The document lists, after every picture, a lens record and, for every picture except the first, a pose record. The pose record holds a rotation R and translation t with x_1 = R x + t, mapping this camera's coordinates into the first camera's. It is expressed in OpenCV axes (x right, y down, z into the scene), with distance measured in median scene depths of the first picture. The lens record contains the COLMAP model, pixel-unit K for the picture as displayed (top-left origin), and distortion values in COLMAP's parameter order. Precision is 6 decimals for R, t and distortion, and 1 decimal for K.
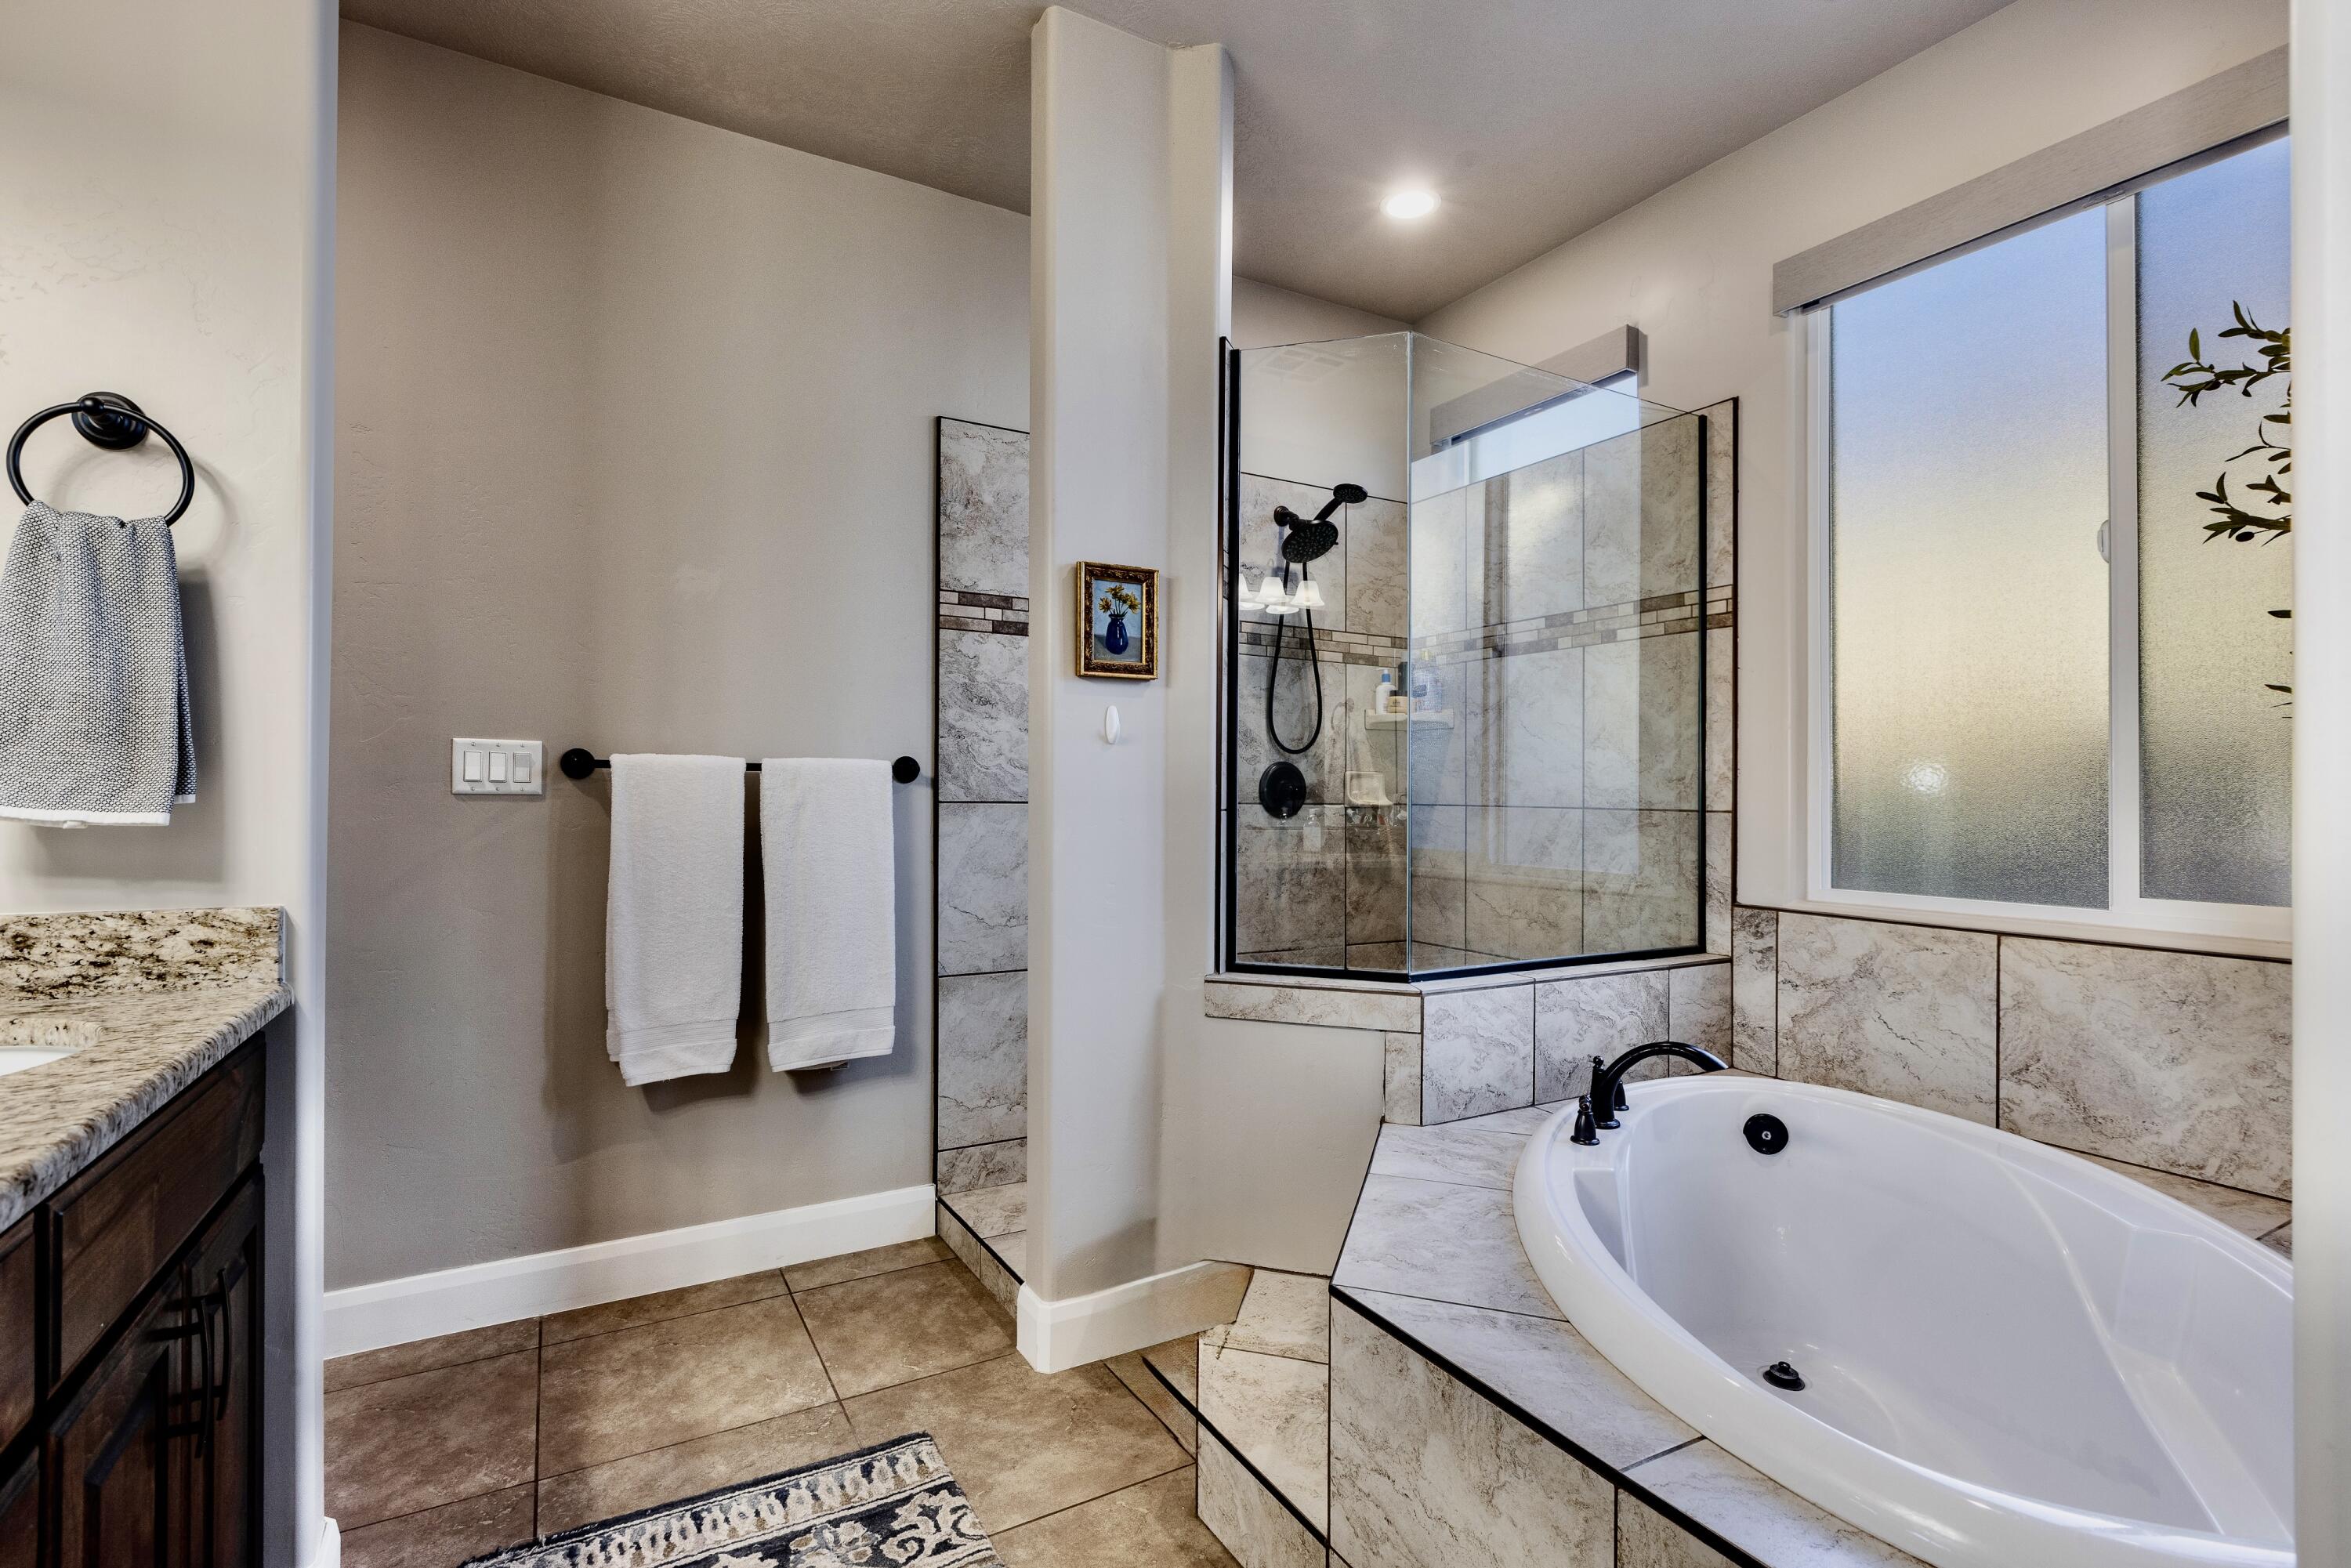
lens RADIAL K [[1095.8, 0, 1181.8], [0, 1095.8, 783.0], [0, 0, 1]] dist [0.002120, -0.000954]
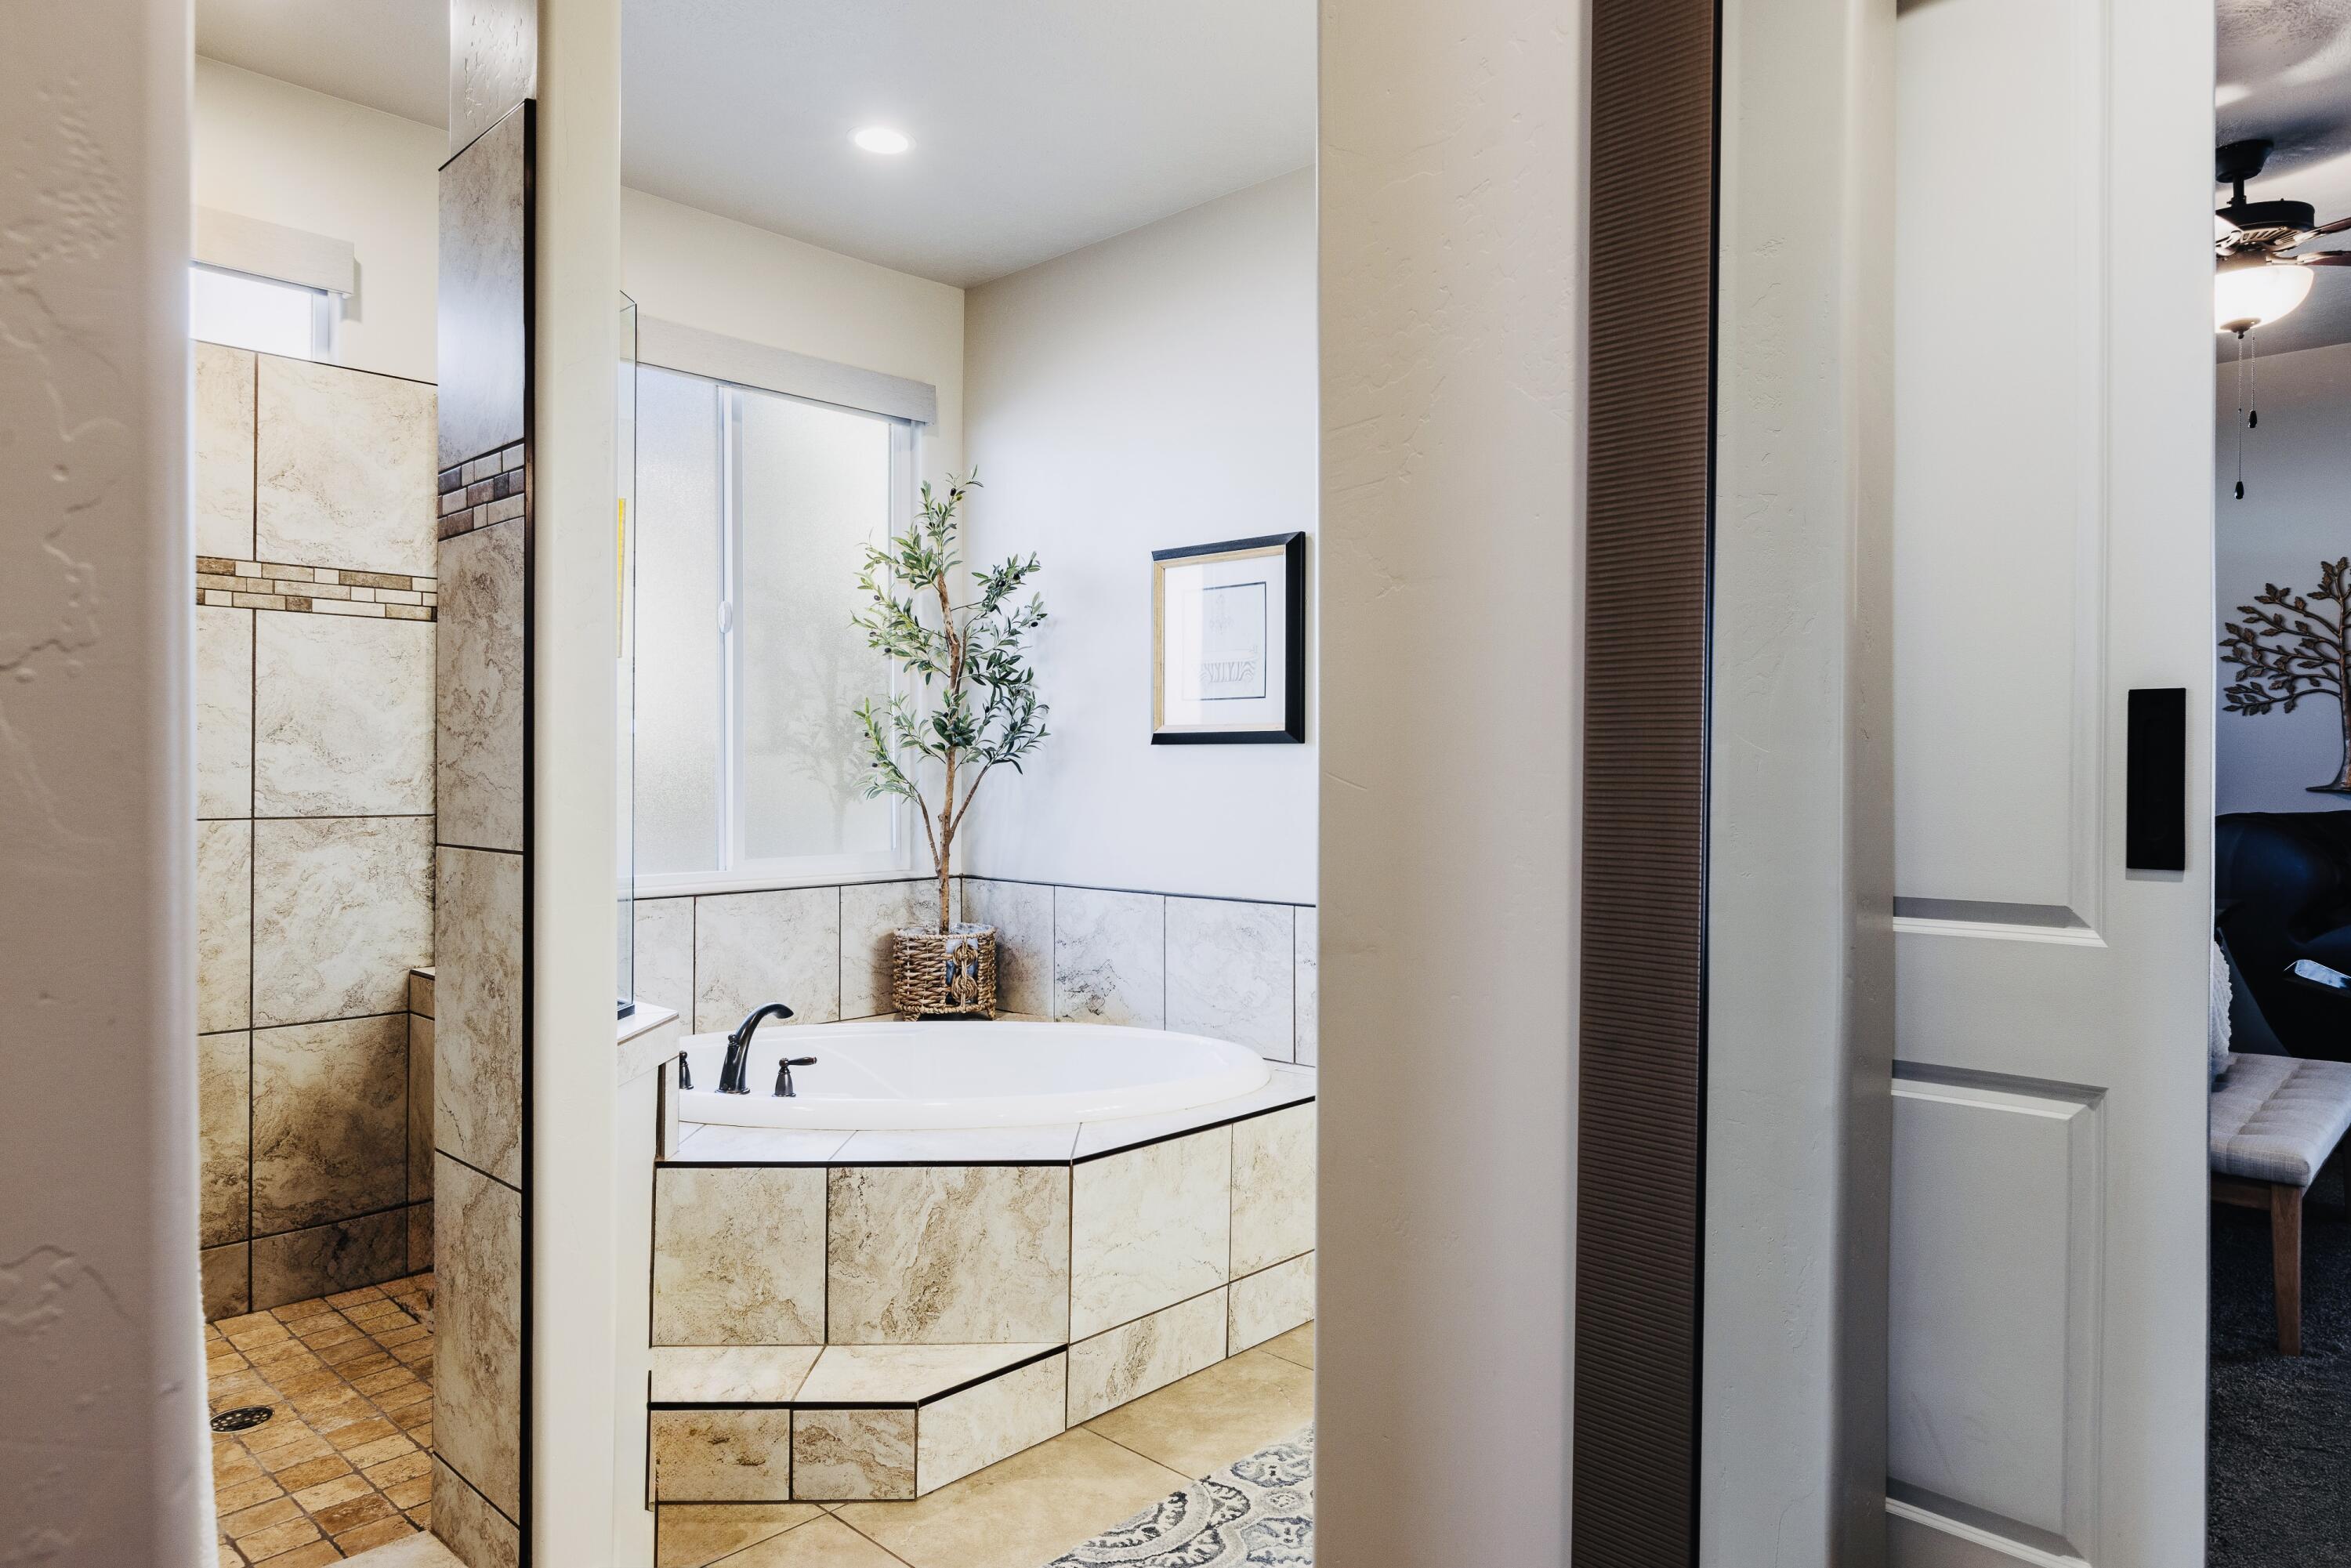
lens RADIAL K [[1435.7, 0, 1173.0], [0, 1435.7, 780.2], [0, 0, 1]] dist [0.000449, 0.000050]
pose [[-0.283237, -0.016205, 0.958913, -1.197644], [-0.010660, 0.999849, 0.013748, -0.038118], [-0.958991, -0.006328, -0.283367, 1.008321]]
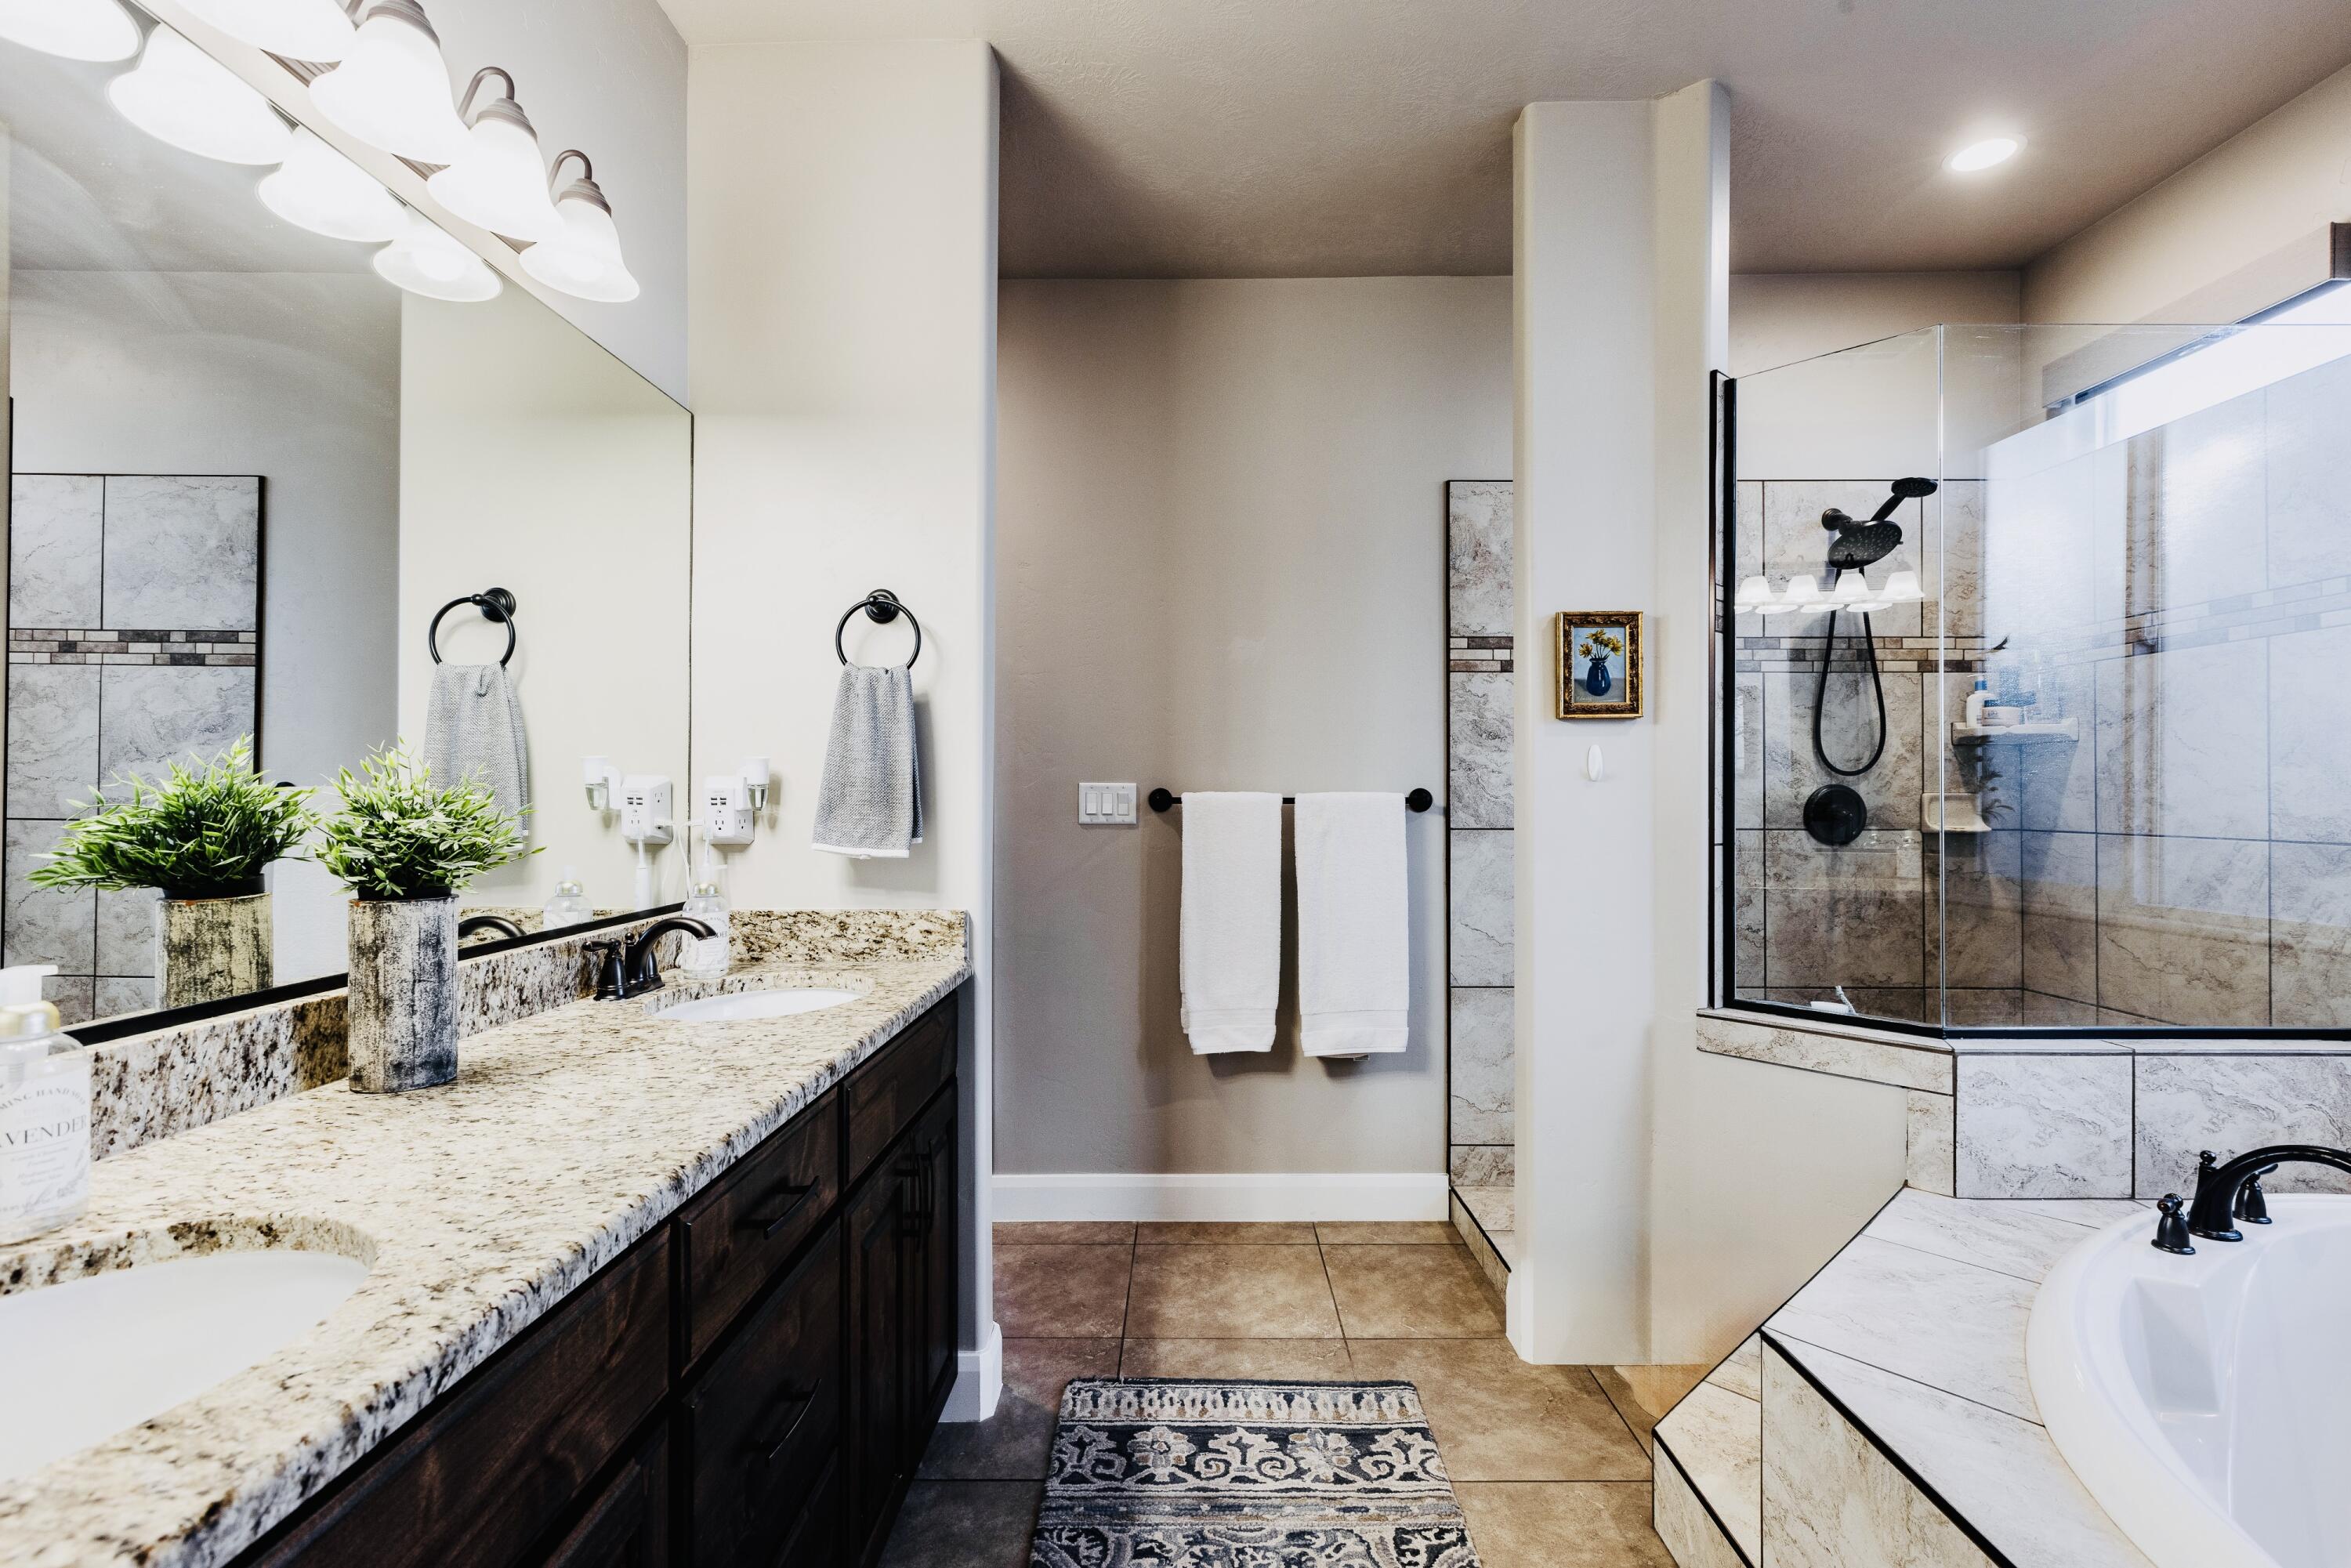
lens RADIAL K [[1095.8, 0, 1222.0], [0, 1095.8, 777.1], [0, 0, 1]] dist [0.002120, -0.000954]
pose [[0.875945, -0.007792, -0.482348, 0.128303], [0.005694, 0.999967, -0.005813, -0.034622], [0.482377, 0.002345, 0.875960, -0.092680]]
